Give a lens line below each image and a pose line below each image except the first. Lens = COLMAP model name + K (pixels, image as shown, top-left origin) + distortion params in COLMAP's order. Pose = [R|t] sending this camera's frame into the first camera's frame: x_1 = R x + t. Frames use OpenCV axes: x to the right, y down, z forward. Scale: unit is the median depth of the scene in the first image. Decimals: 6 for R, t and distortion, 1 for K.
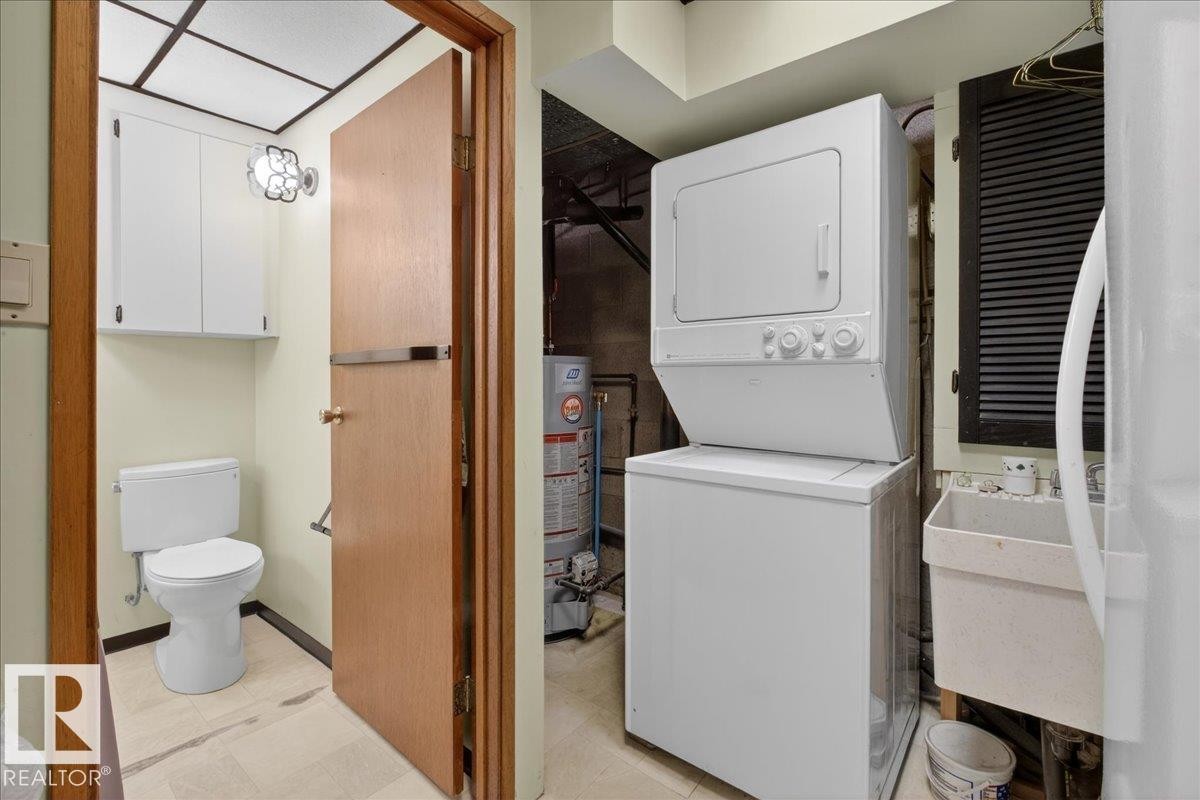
lens RADIAL K [[531.1, 0, 598.6], [0, 531.1, 389.9], [0, 0, 1]] dist [-0.000887, -0.000257]
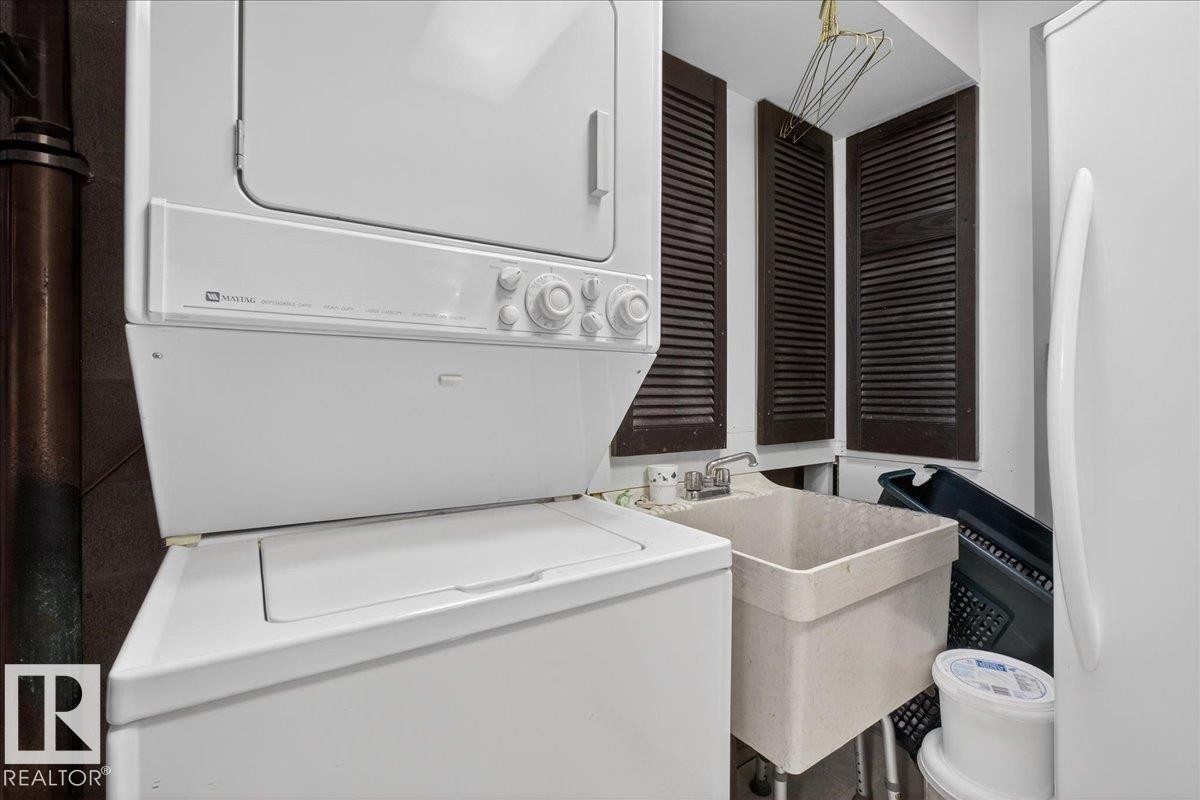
lens RADIAL K [[531.1, 0, 598.6], [0, 531.1, 389.9], [0, 0, 1]] dist [-0.000887, -0.000257]
pose [[0.290794, 0.006685, 0.956762, -0.135654], [0.015630, 0.999809, -0.011736, 0.003203], [-0.956658, 0.018367, 0.290634, 0.802545]]
